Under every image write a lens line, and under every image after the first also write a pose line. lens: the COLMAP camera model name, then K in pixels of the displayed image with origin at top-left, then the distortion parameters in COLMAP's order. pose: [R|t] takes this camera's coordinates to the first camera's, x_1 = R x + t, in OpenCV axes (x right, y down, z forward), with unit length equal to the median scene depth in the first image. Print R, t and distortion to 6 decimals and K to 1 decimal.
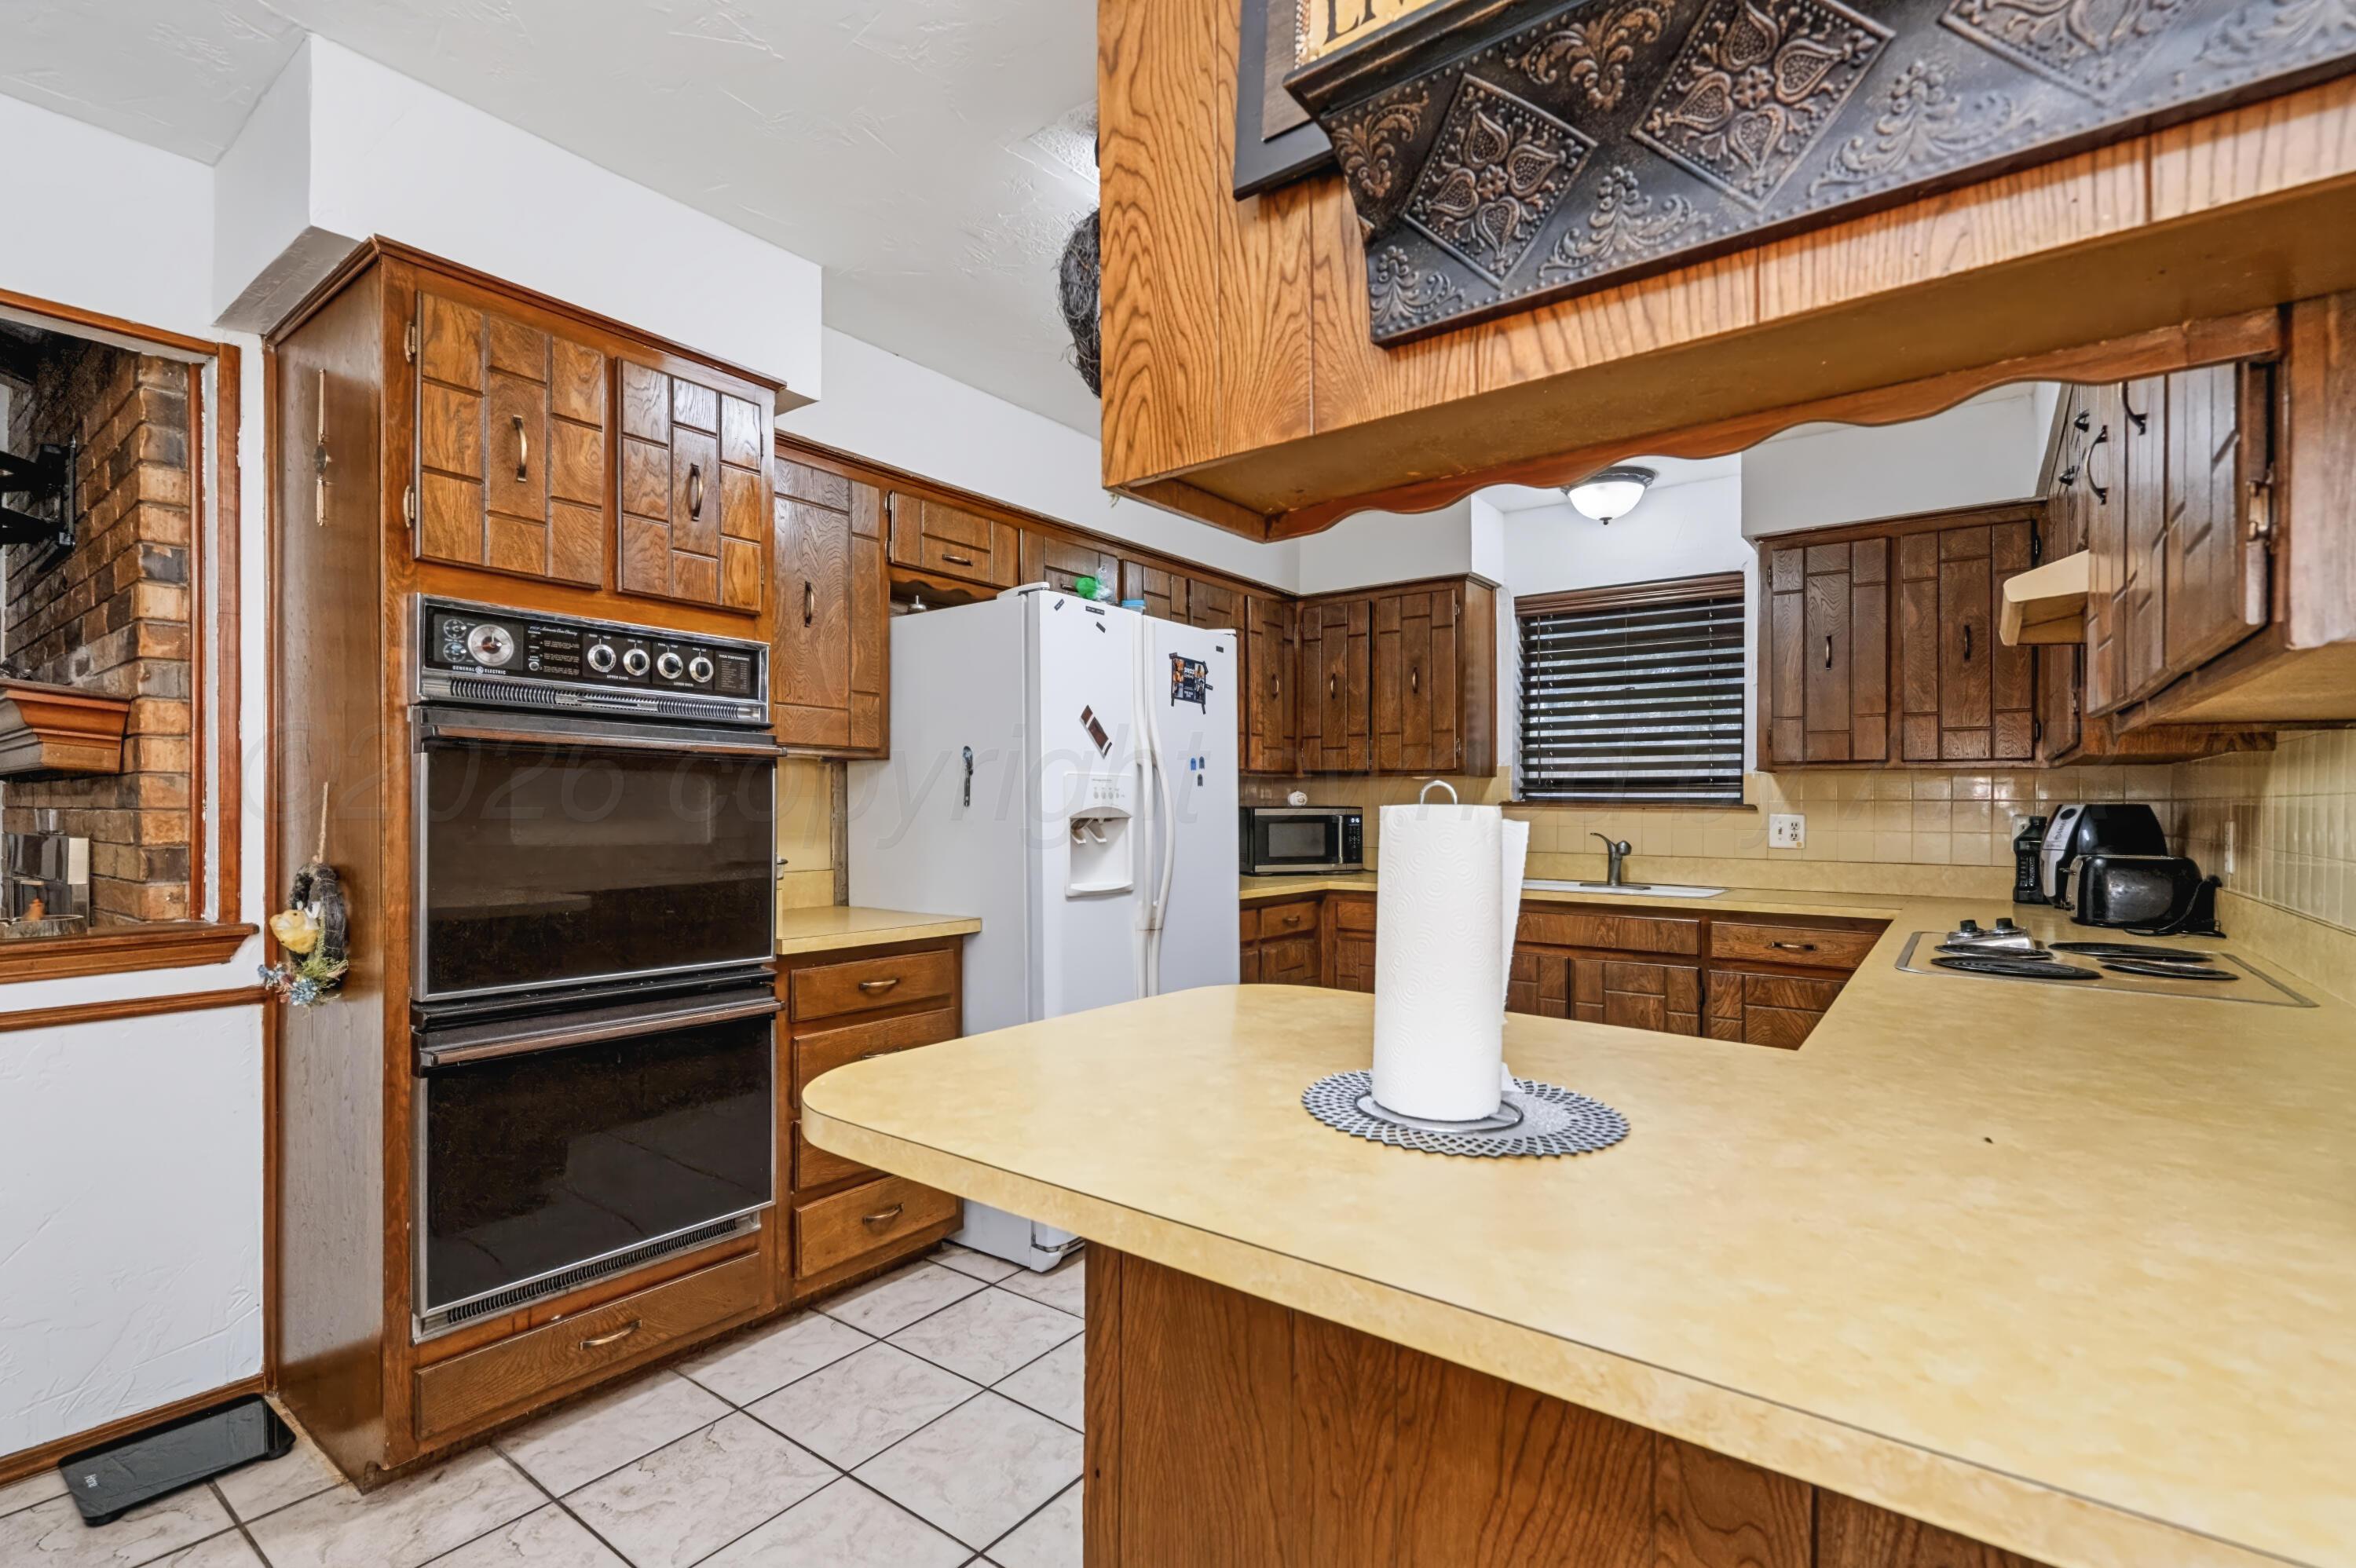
lens RADIAL K [[1080.4, 0, 1163.2], [0, 1080.4, 795.8], [0, 0, 1]] dist [0.002449, 0.000280]
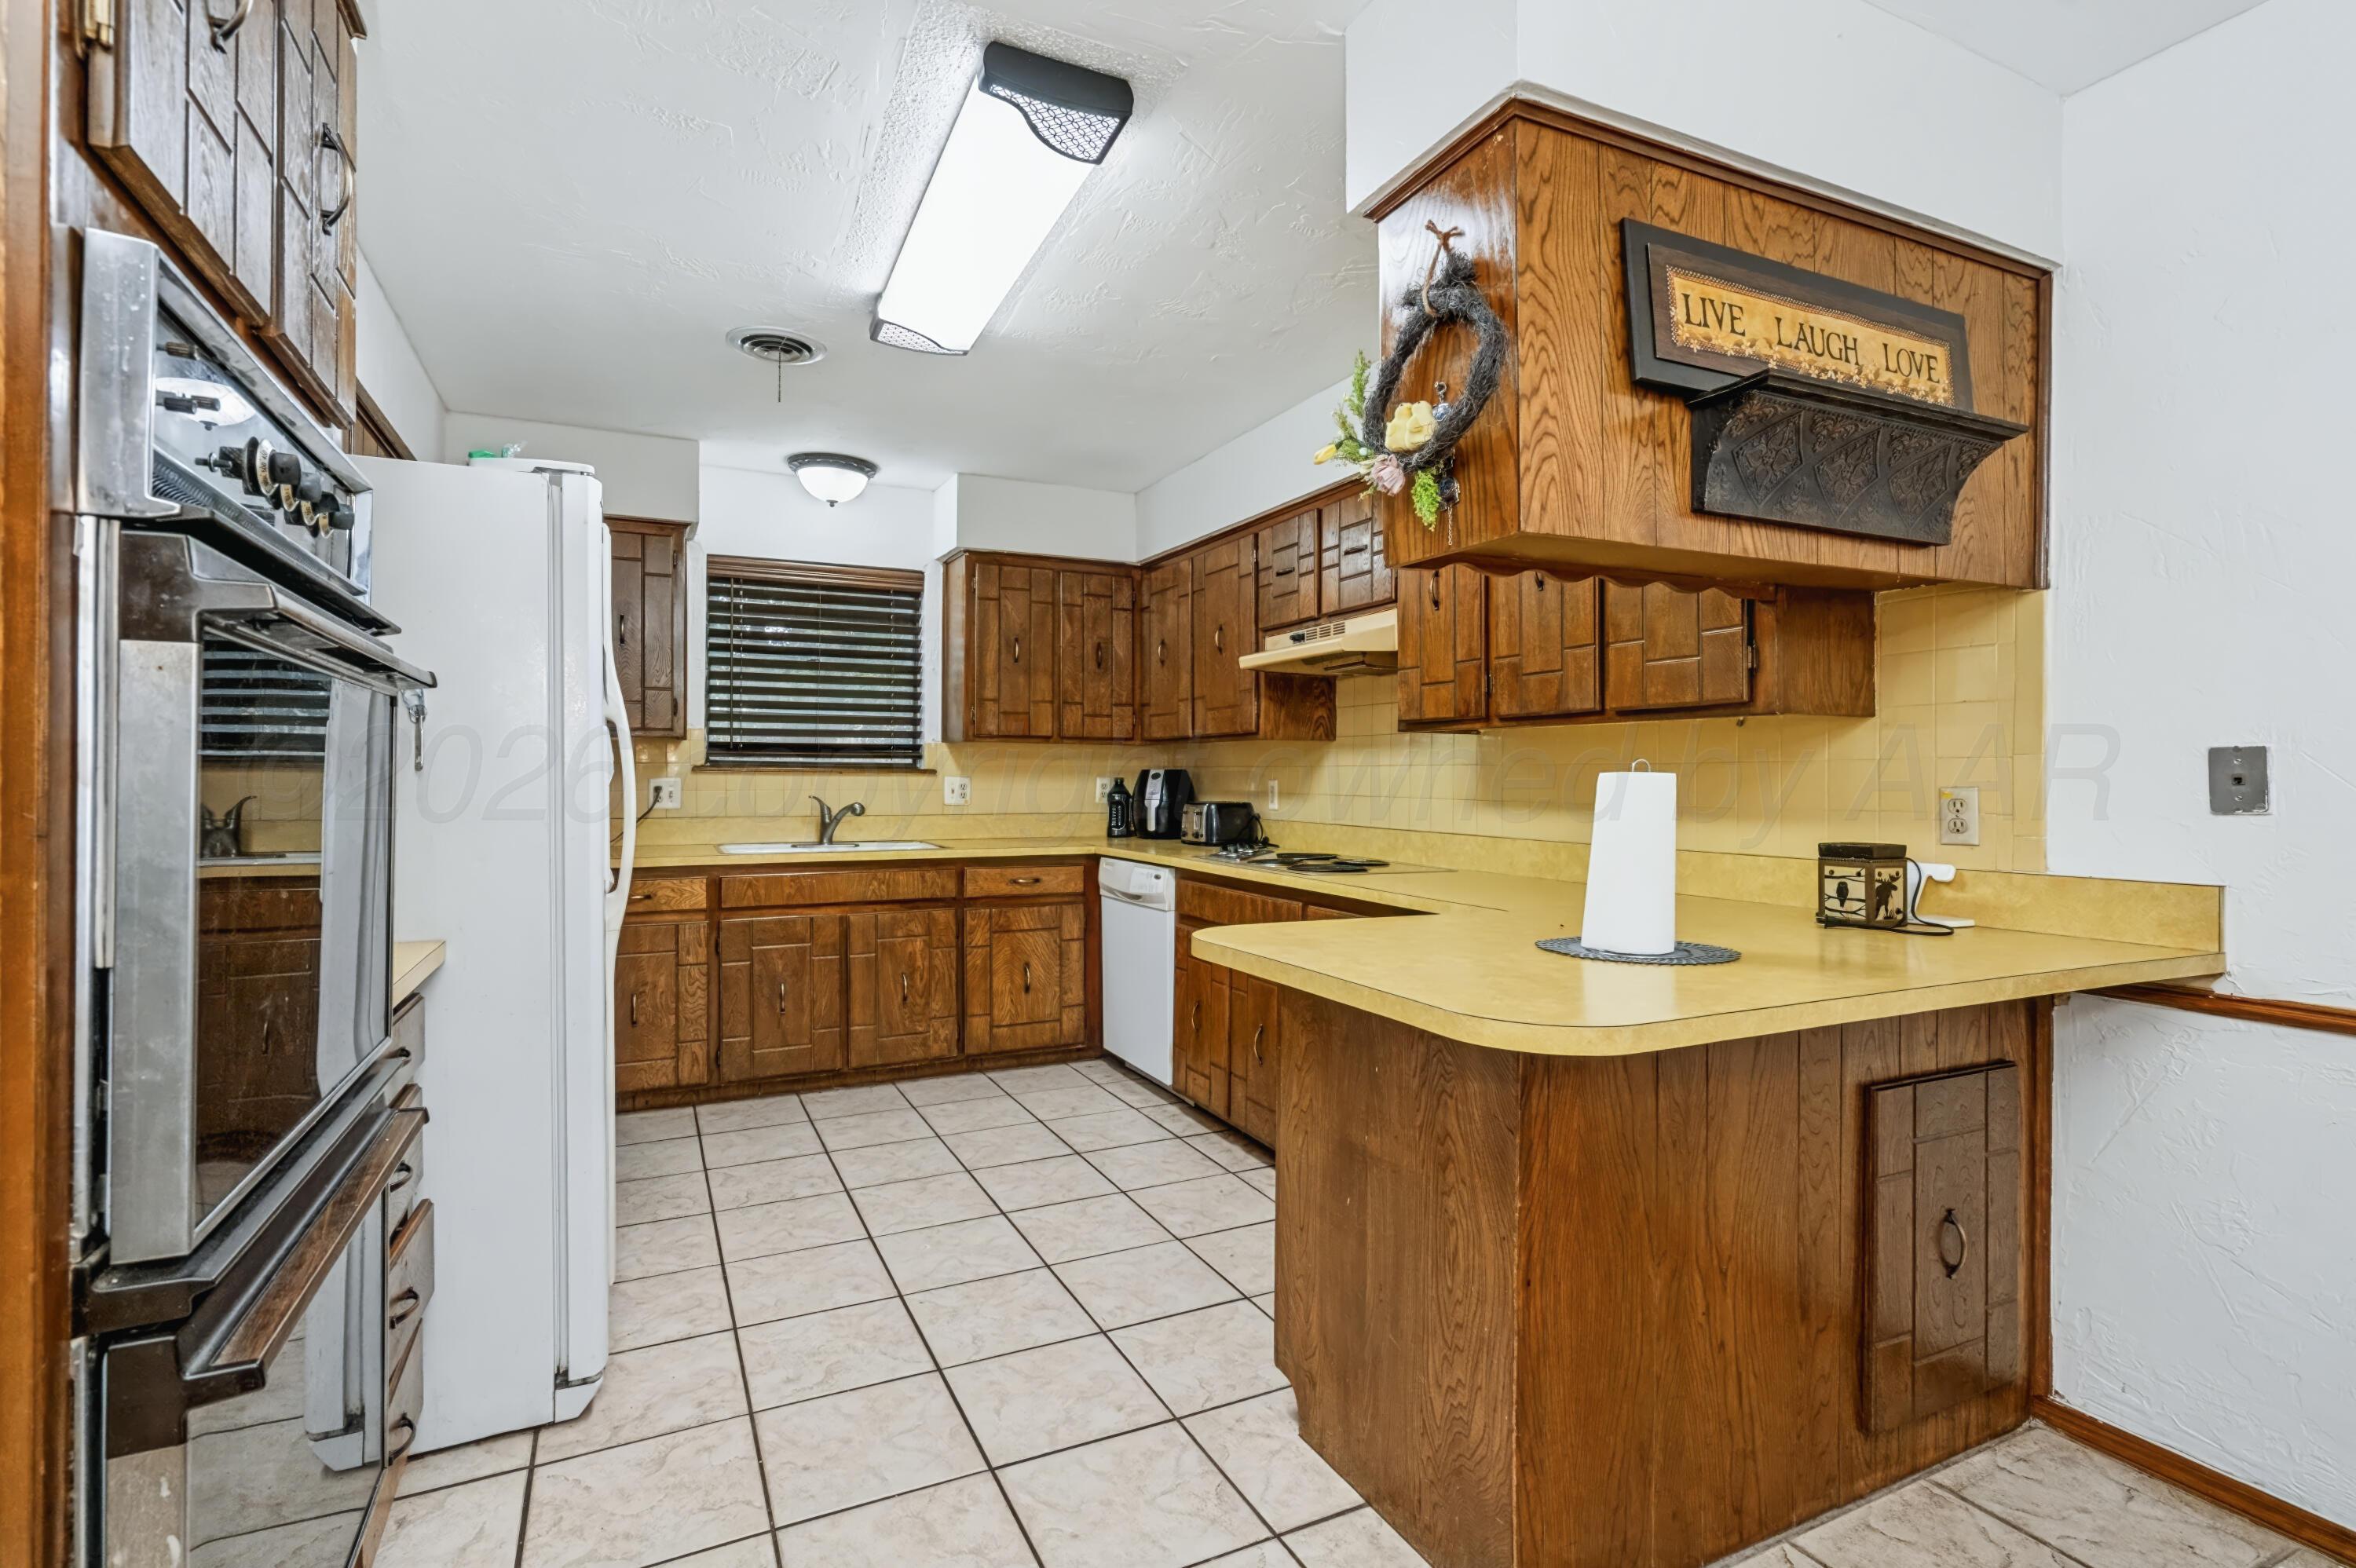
lens RADIAL K [[1055.2, 0, 1224.4], [0, 1055.2, 735.6], [0, 0, 1]] dist [-0.004476, 0.000555]
pose [[0.465706, 0.028783, 0.884472, -0.369283], [-0.008785, 0.999572, -0.027903, 0.000960], [-0.884896, 0.005224, 0.465759, 0.194935]]
